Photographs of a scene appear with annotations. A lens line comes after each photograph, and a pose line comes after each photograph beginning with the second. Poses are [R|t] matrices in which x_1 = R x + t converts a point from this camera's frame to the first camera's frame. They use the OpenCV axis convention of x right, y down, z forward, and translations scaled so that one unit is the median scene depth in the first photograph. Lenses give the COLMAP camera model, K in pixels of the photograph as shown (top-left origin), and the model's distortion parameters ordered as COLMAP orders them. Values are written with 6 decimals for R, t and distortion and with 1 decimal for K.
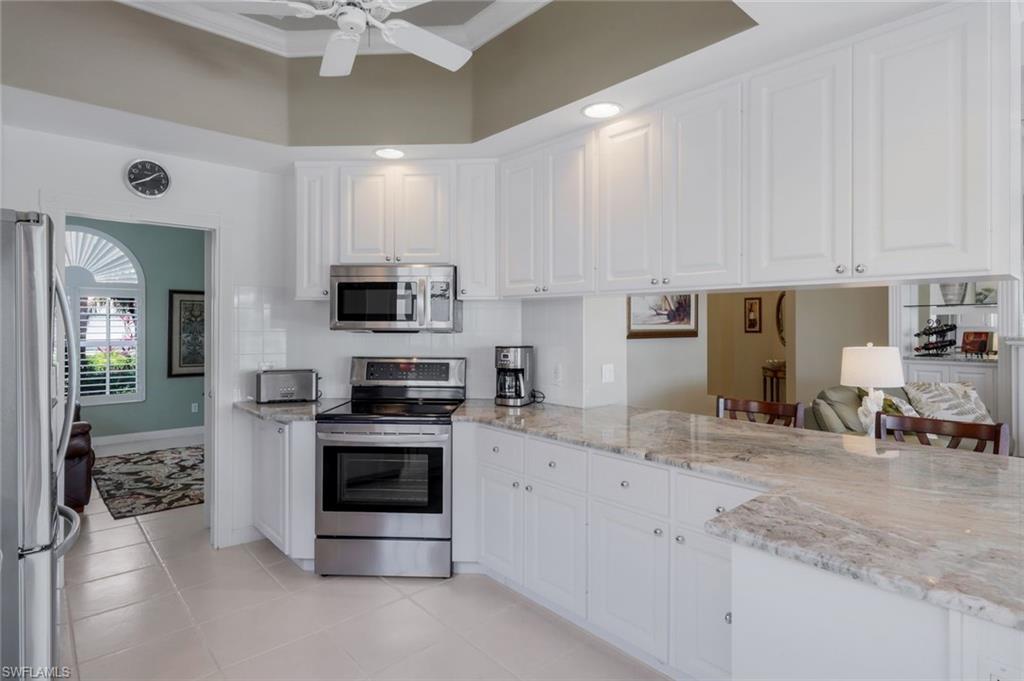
lens RADIAL K [[533.6, 0, 500.6], [0, 533.6, 322.6], [0, 0, 1]] dist [-0.002805, -0.000059]
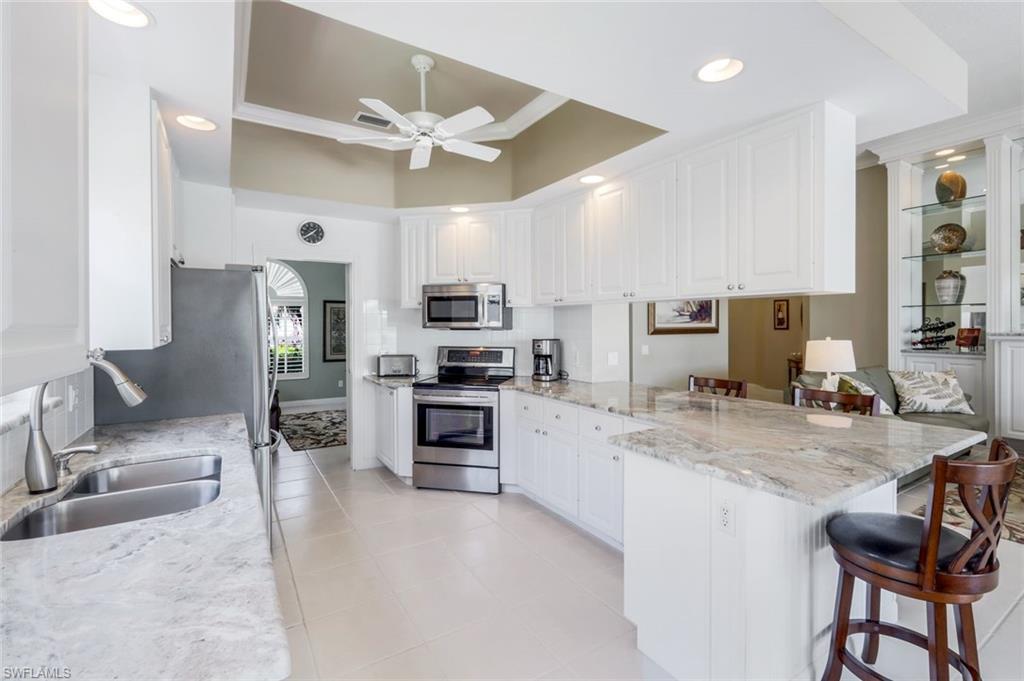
lens RADIAL K [[456.0, 0, 501.7], [0, 456.0, 327.1], [0, 0, 1]] dist [0.000193, -0.000397]
pose [[0.983597, -0.003395, -0.180347, 0.128733], [0.005444, 0.999926, 0.010868, -0.002023], [0.180297, -0.011671, 0.983543, -0.219793]]
